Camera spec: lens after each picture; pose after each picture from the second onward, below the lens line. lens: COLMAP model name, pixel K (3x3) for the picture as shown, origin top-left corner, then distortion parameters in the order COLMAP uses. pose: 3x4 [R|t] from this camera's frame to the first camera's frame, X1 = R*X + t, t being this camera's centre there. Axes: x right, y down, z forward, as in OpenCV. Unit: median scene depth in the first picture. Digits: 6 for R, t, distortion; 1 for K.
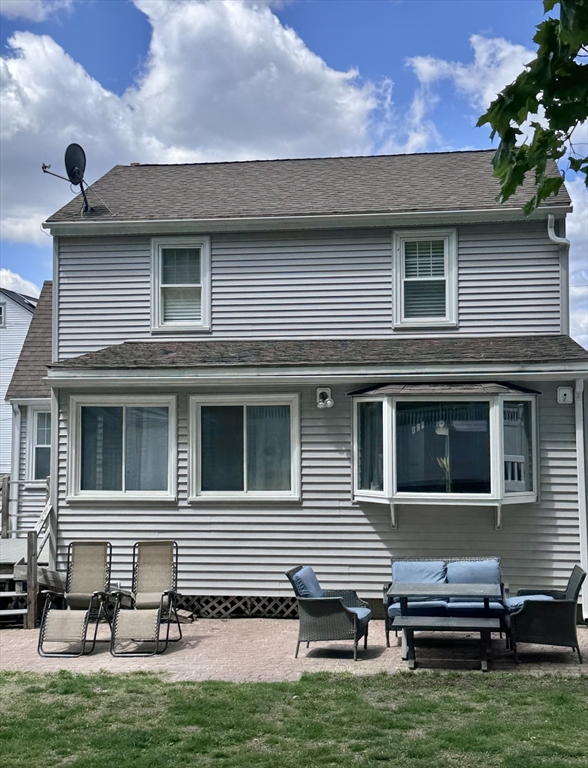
lens RADIAL K [[1058.1, 0, 294.0], [0, 1058.1, 384.0], [0, 0, 1]] dist [0.082956, -0.028940]
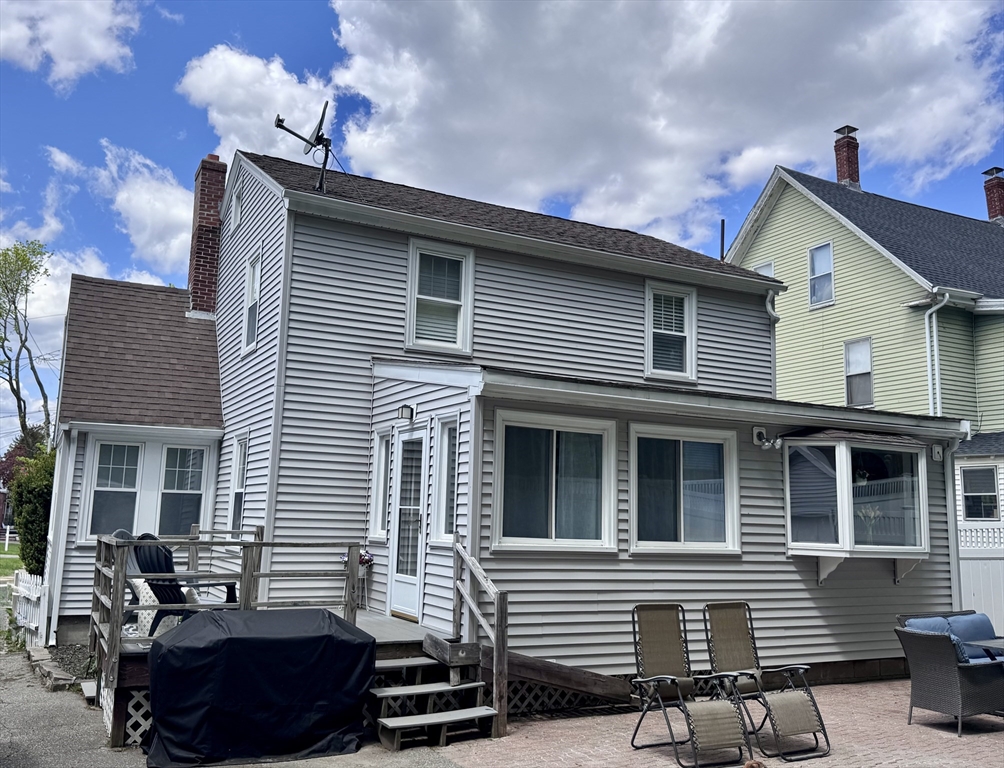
lens RADIAL K [[912.4, 0, 502.0], [0, 912.4, 384.0], [0, 0, 1]] dist [0.099534, -0.008852]
pose [[0.814047, 0.112769, 0.569746, -0.587653], [-0.055785, 0.991615, -0.116563, 0.069234], [-0.578114, 0.063104, 0.813512, 0.476264]]
